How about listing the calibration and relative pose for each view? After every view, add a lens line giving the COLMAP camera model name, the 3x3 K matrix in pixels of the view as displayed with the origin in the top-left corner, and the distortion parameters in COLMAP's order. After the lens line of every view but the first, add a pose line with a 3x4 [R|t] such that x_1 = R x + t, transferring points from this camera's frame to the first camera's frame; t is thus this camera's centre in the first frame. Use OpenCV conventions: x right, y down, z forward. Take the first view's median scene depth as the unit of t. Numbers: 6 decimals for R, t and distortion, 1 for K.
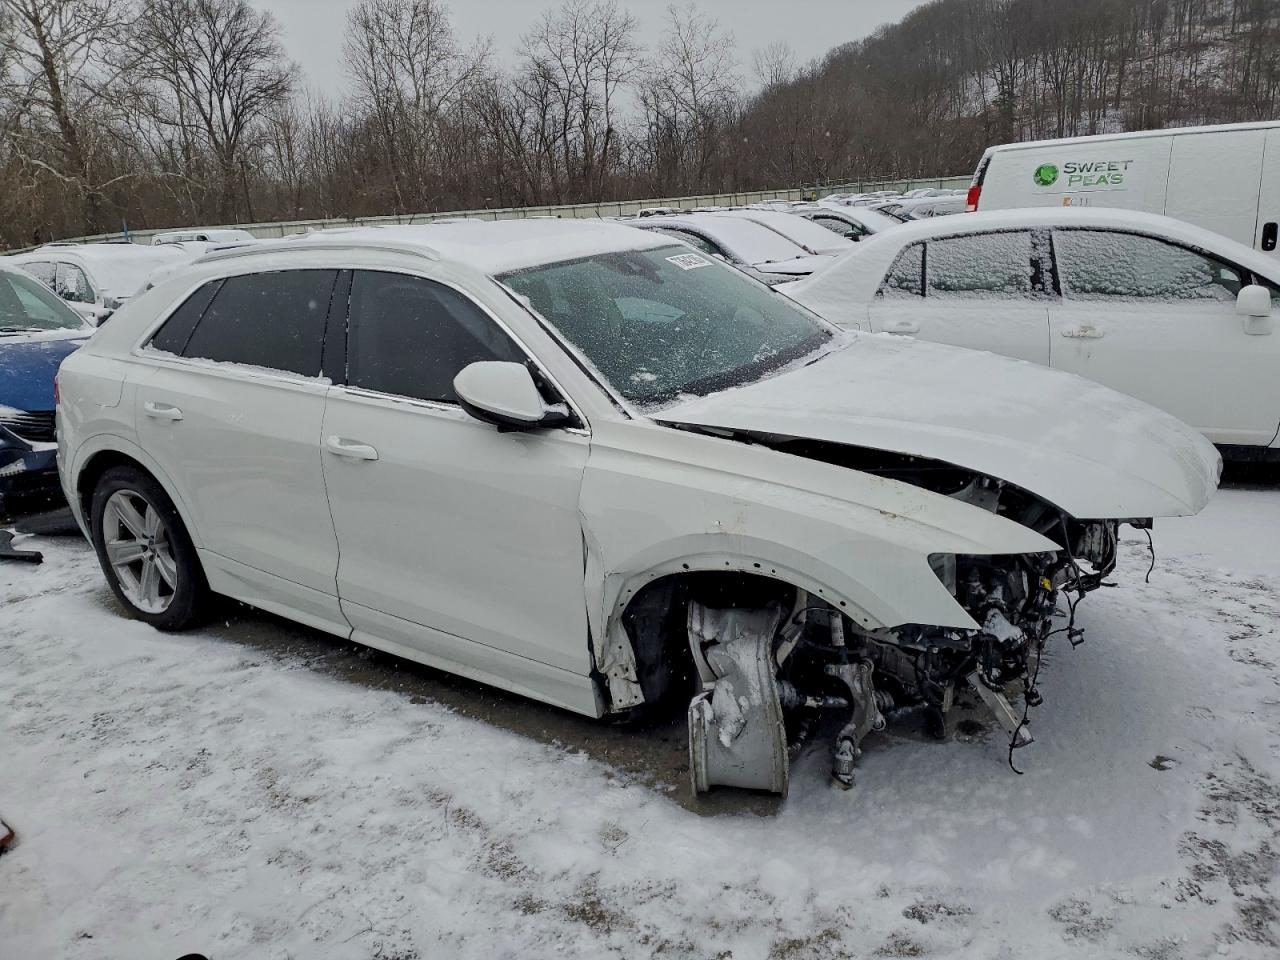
lens RADIAL K [[1006.8, 0, 634.8], [0, 1006.8, 478.3], [0, 0, 1]] dist [-0.005973, 0.057998]
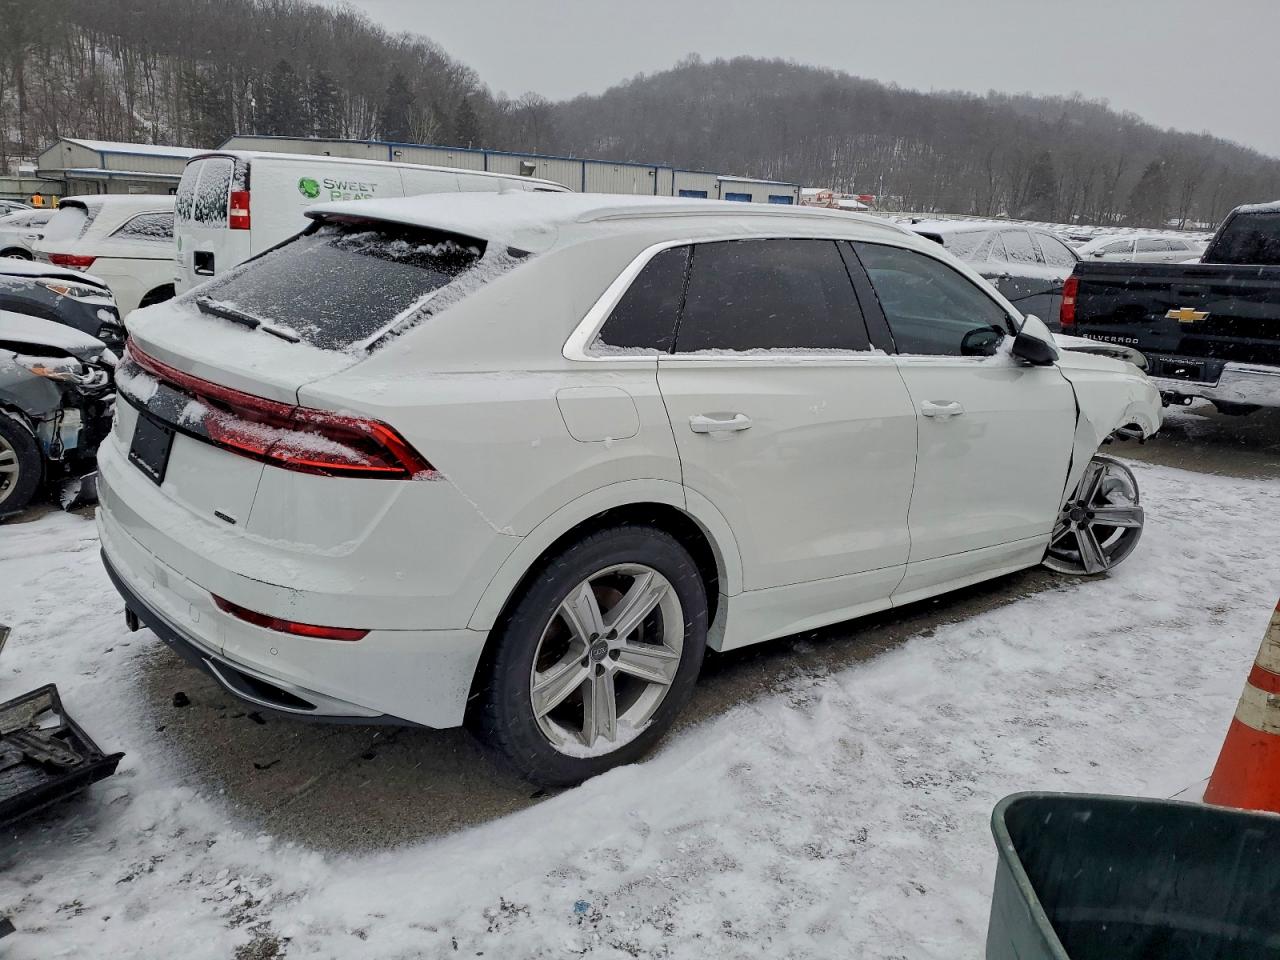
lens RADIAL K [[1054.5, 0, 618.1], [0, 1054.5, 480.3], [0, 0, 1]] dist [0.059434, -0.085180]
pose [[0.249115, -0.162981, 0.954662, -1.220068], [0.200987, 0.972977, 0.113661, -0.126495], [-0.947389, 0.163560, 0.275140, 0.859653]]
